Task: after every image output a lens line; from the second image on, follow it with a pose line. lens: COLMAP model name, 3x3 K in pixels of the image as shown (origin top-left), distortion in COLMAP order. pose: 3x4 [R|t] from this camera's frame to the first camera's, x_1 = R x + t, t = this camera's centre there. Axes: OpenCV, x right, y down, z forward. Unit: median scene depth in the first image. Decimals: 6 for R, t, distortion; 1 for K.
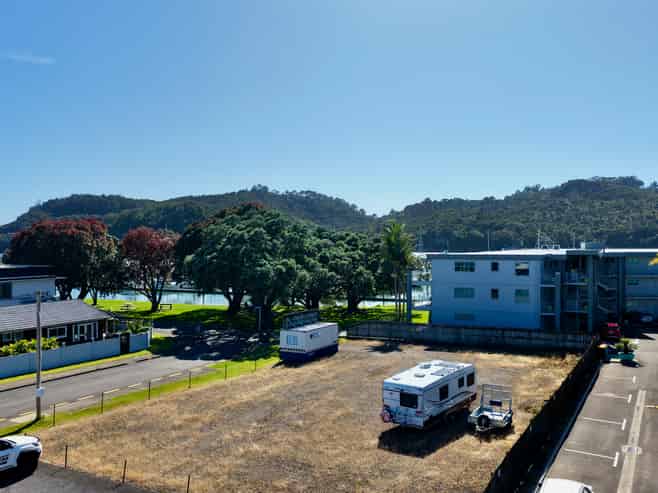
lens RADIAL K [[613.2, 0, 329.0], [0, 613.2, 246.5], [0, 0, 1]] dist [-0.003825, 0.016641]
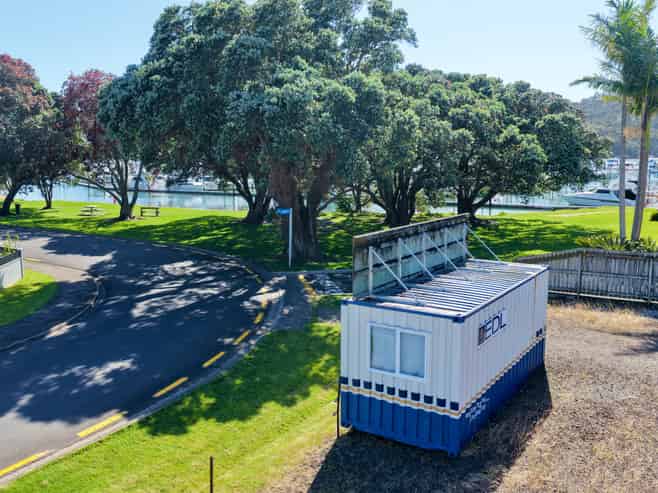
lens RADIAL K [[613.2, 0, 329.0], [0, 613.2, 246.5], [0, 0, 1]] dist [-0.003825, 0.016641]
pose [[0.995800, 0.013100, -0.090617, -0.059215], [0.000194, 0.989406, 0.145172, 0.076235], [0.091559, -0.144580, 0.985248, 0.716566]]
